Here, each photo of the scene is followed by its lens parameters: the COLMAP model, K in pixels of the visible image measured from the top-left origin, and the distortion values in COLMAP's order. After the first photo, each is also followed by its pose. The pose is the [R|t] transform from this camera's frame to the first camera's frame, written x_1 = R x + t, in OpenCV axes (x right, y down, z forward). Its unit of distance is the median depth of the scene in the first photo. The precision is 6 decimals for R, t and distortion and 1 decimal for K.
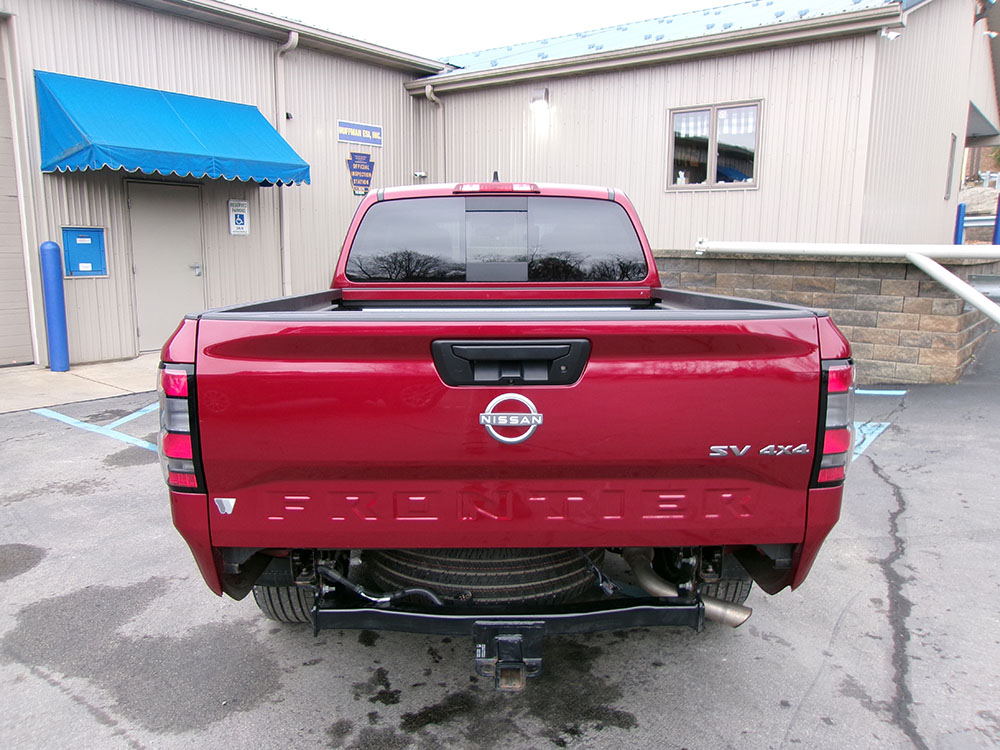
lens RADIAL K [[777.1, 0, 513.0], [0, 777.1, 373.4], [0, 0, 1]] dist [-0.048194, 0.061715]
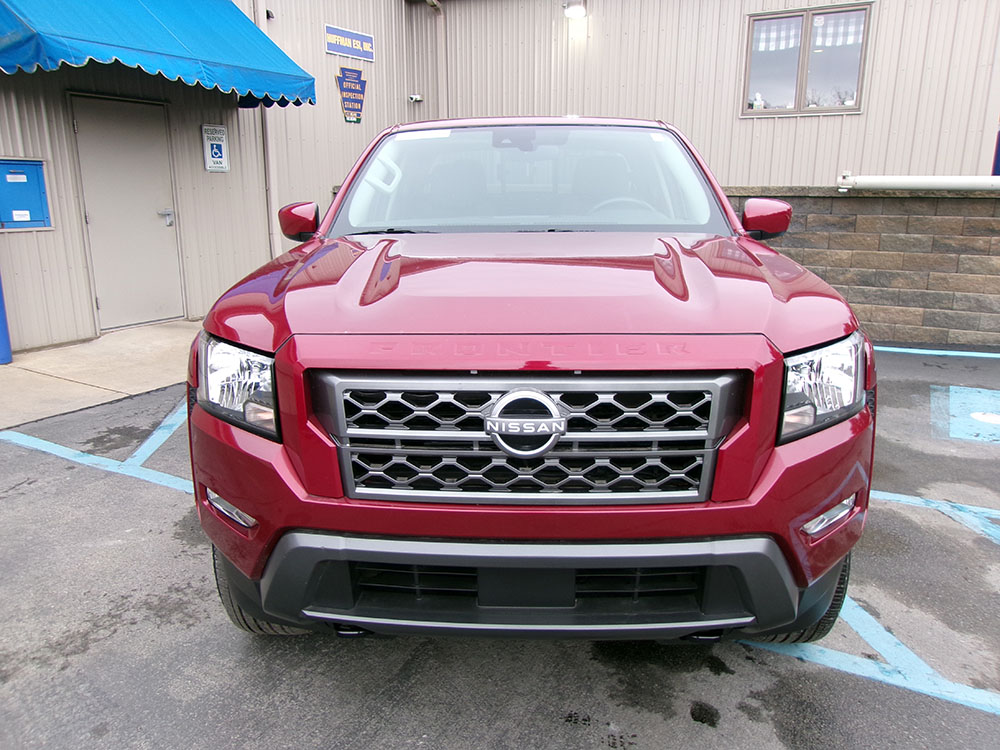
lens RADIAL K [[774.7, 0, 504.5], [0, 774.7, 373.8], [0, 0, 1]] dist [-0.035945, 0.052744]
pose [[0.990786, -0.038279, 0.129914, -0.198869], [0.028889, 0.996884, 0.073405, -0.029719], [-0.132319, -0.068976, 0.988804, 0.212163]]
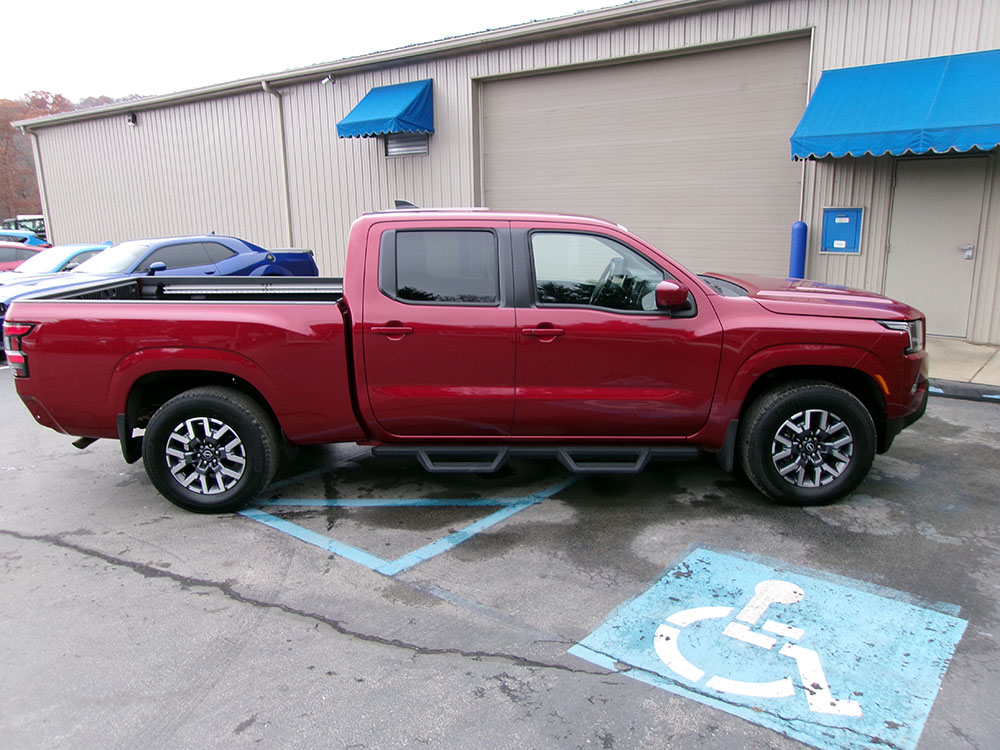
lens RADIAL K [[783.9, 0, 497.2], [0, 783.9, 385.0], [0, 0, 1]] dist [-0.032881, 0.066373]
pose [[-0.048961, 0.225256, -0.973069, 0.569913], [-0.144035, 0.962461, 0.230048, -0.124065], [0.988361, 0.151420, -0.014679, 0.534125]]
